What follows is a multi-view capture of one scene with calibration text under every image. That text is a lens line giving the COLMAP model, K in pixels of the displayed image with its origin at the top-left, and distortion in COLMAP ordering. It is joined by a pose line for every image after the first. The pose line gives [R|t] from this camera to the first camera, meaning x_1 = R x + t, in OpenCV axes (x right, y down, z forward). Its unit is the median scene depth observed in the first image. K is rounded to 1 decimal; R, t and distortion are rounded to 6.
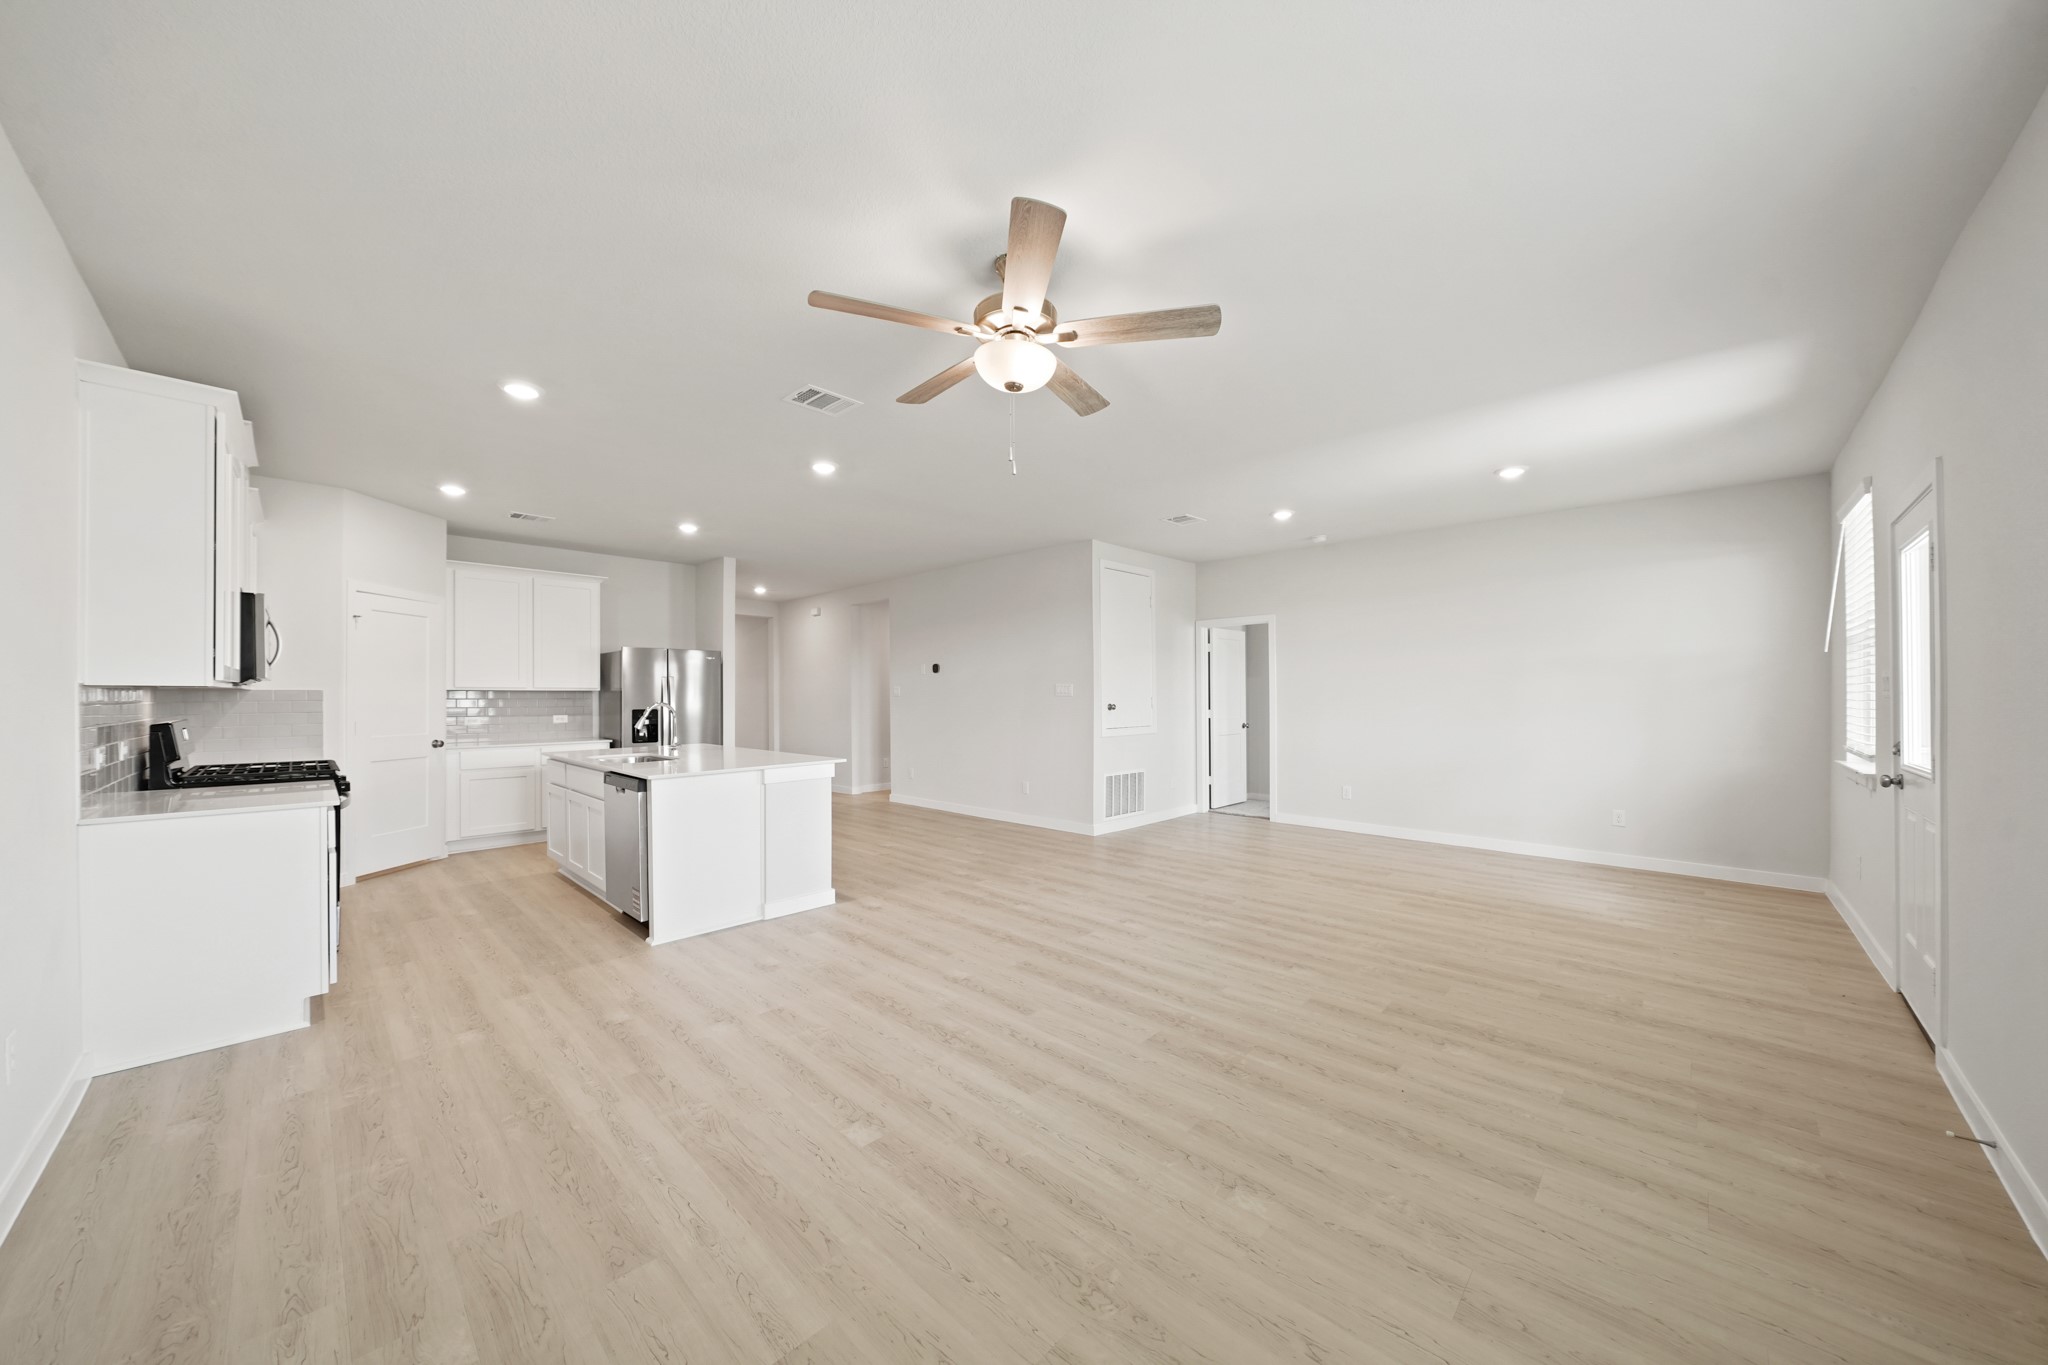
lens RADIAL K [[715.4, 0, 1025.1], [0, 715.4, 694.9], [0, 0, 1]] dist [-0.002861, -0.000240]
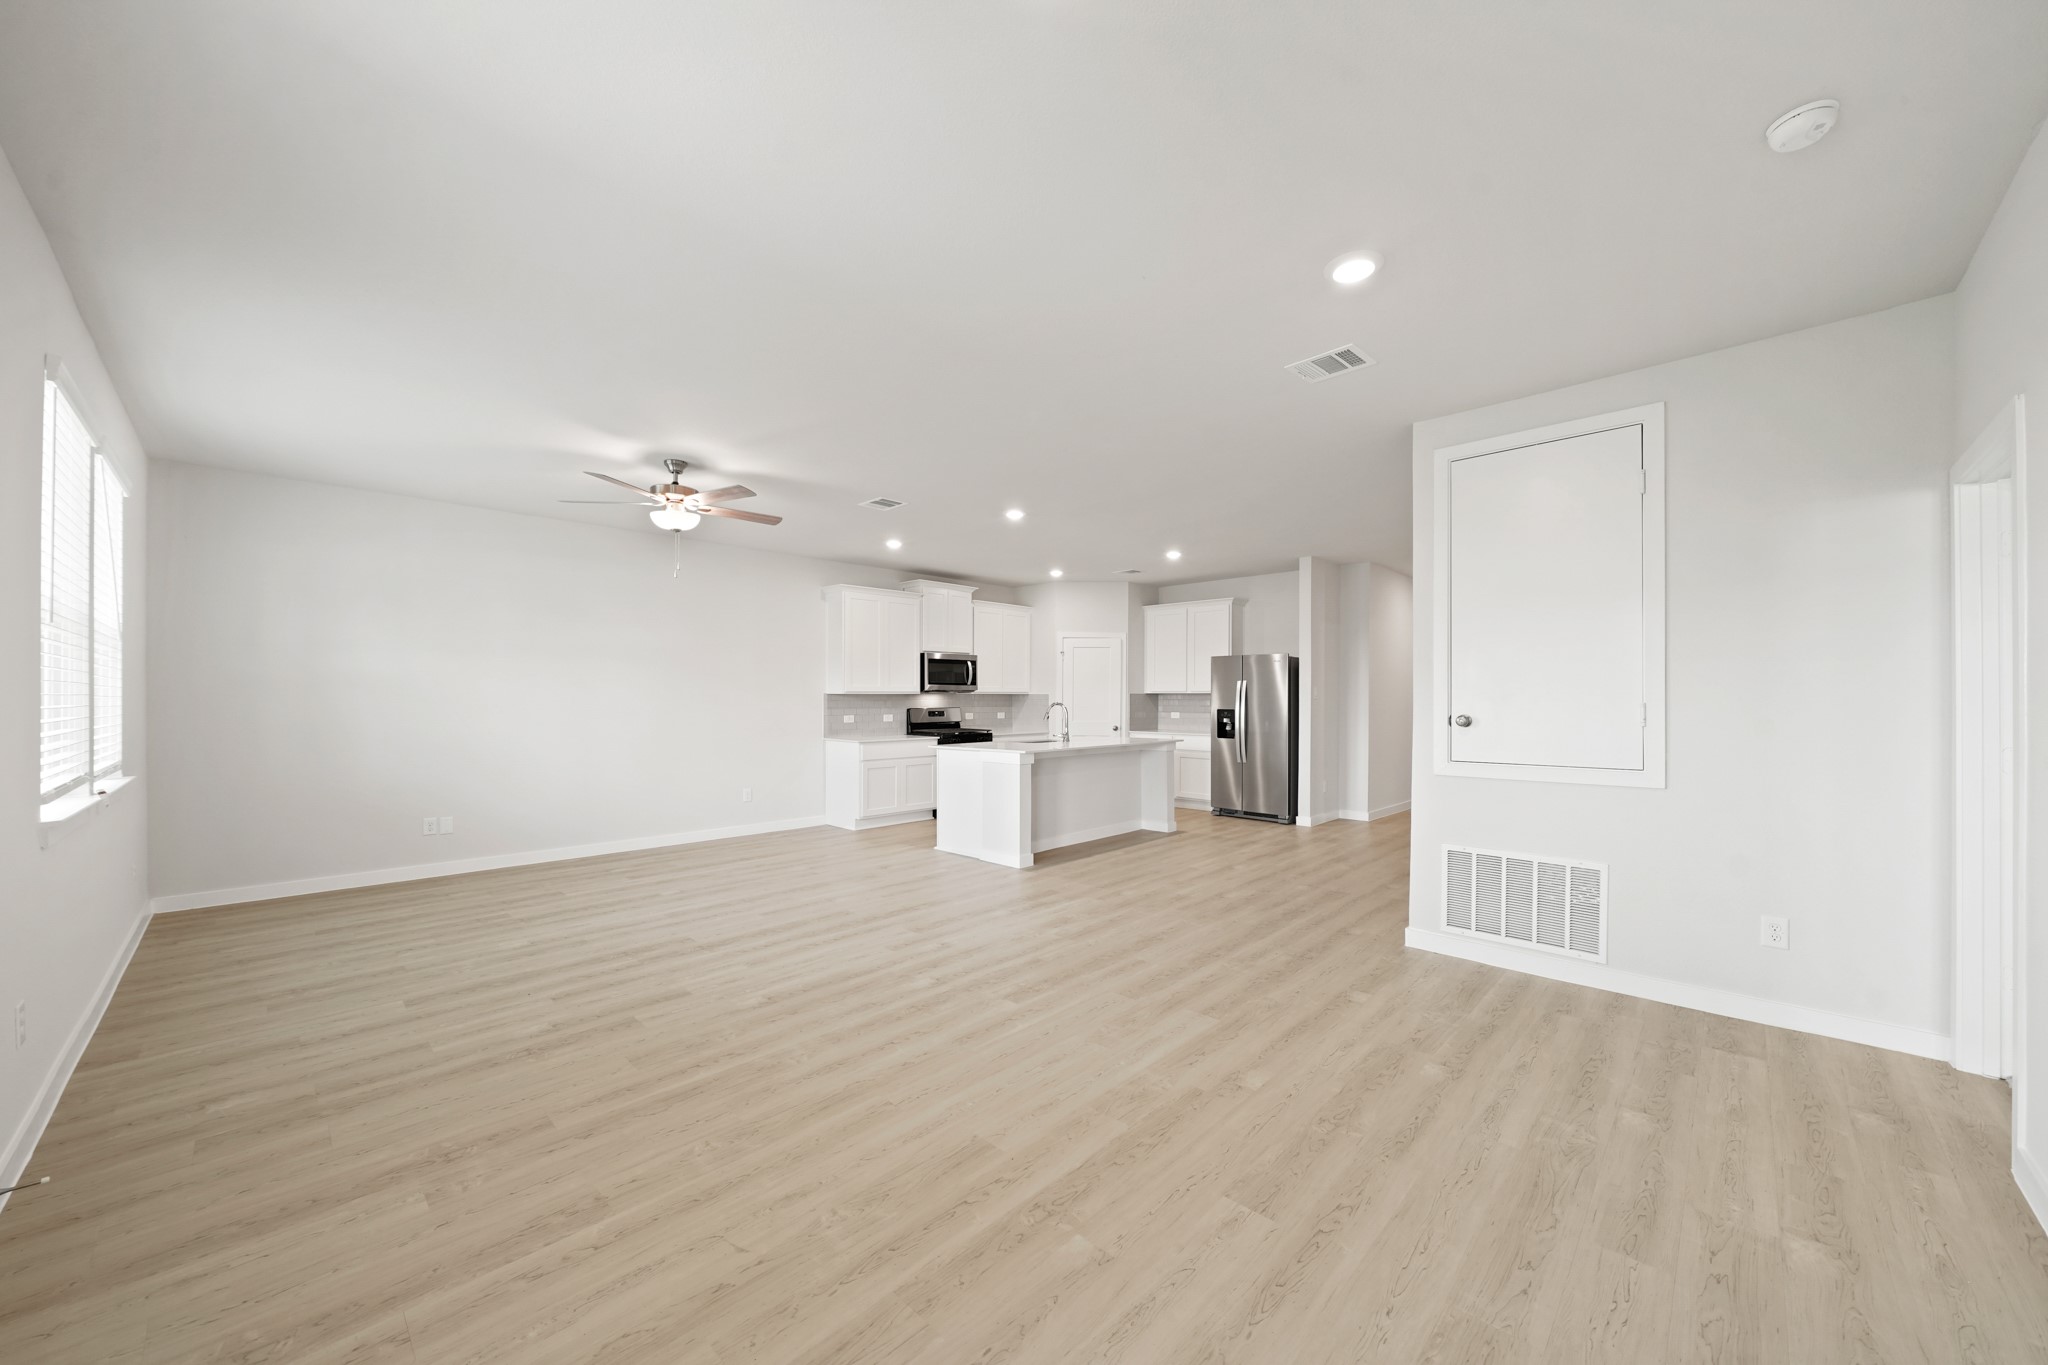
lens RADIAL K [[746.4, 0, 1025.5], [0, 746.4, 691.6], [0, 0, 1]] dist [-0.001402, -0.000094]
pose [[-0.010403, -0.005792, -0.999929, 1.299758], [0.002184, 0.999981, -0.005815, -0.004927], [0.999944, -0.002245, -0.010390, 1.314757]]
